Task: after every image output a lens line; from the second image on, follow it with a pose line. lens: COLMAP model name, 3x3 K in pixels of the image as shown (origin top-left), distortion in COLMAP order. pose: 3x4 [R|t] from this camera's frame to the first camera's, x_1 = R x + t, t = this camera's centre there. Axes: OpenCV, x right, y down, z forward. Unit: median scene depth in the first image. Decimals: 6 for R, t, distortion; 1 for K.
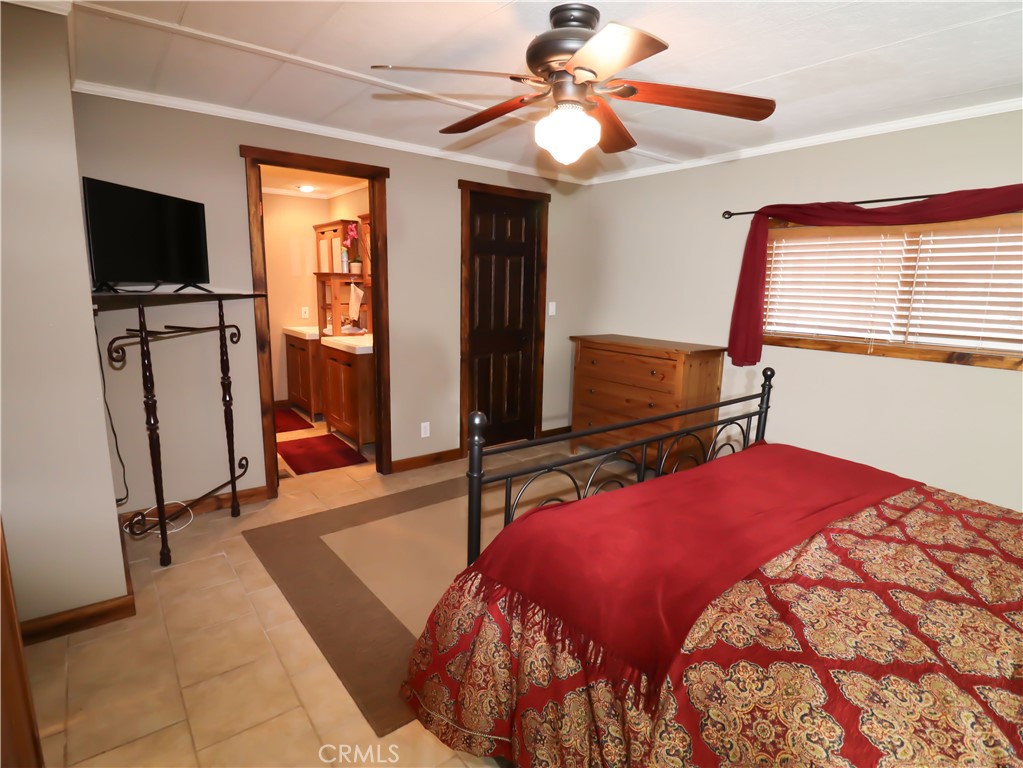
lens RADIAL K [[531.3, 0, 507.9], [0, 531.3, 384.0], [0, 0, 1]] dist [-0.023056, -0.001557]
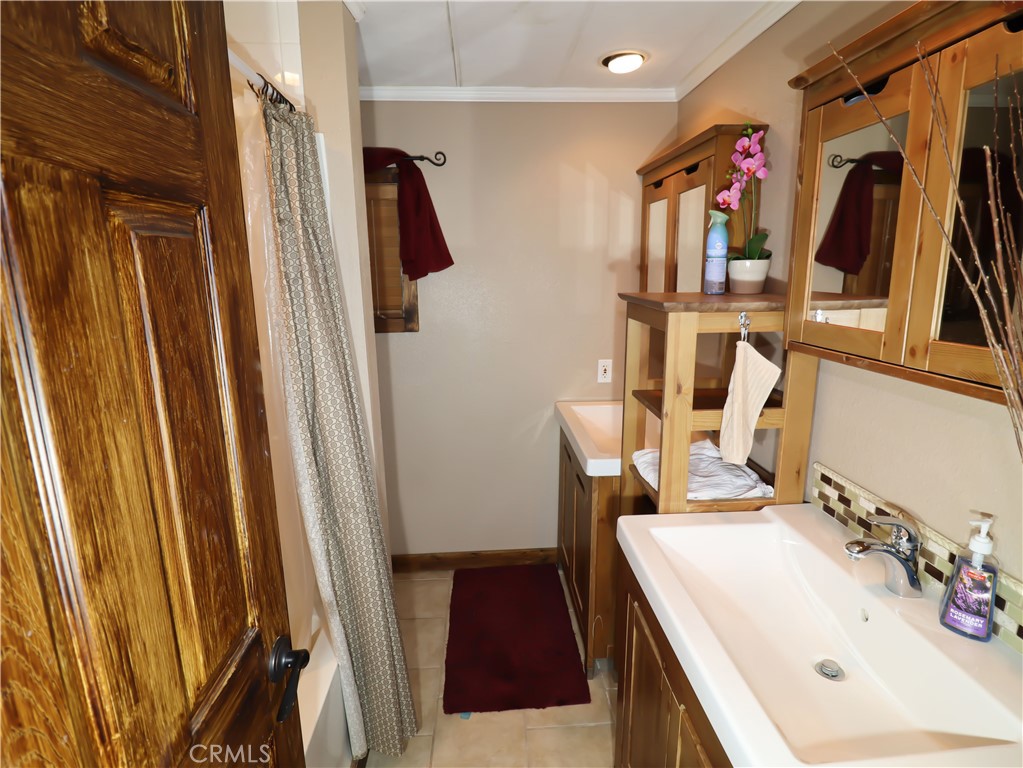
lens RADIAL K [[531.3, 0, 512.8], [0, 531.3, 381.0], [0, 0, 1]] dist [-0.023056, -0.001557]
pose [[0.823605, 0.093107, -0.559469, -0.221728], [-0.075667, 0.995653, 0.054306, -0.163953], [0.562093, -0.002393, 0.827070, 0.662241]]
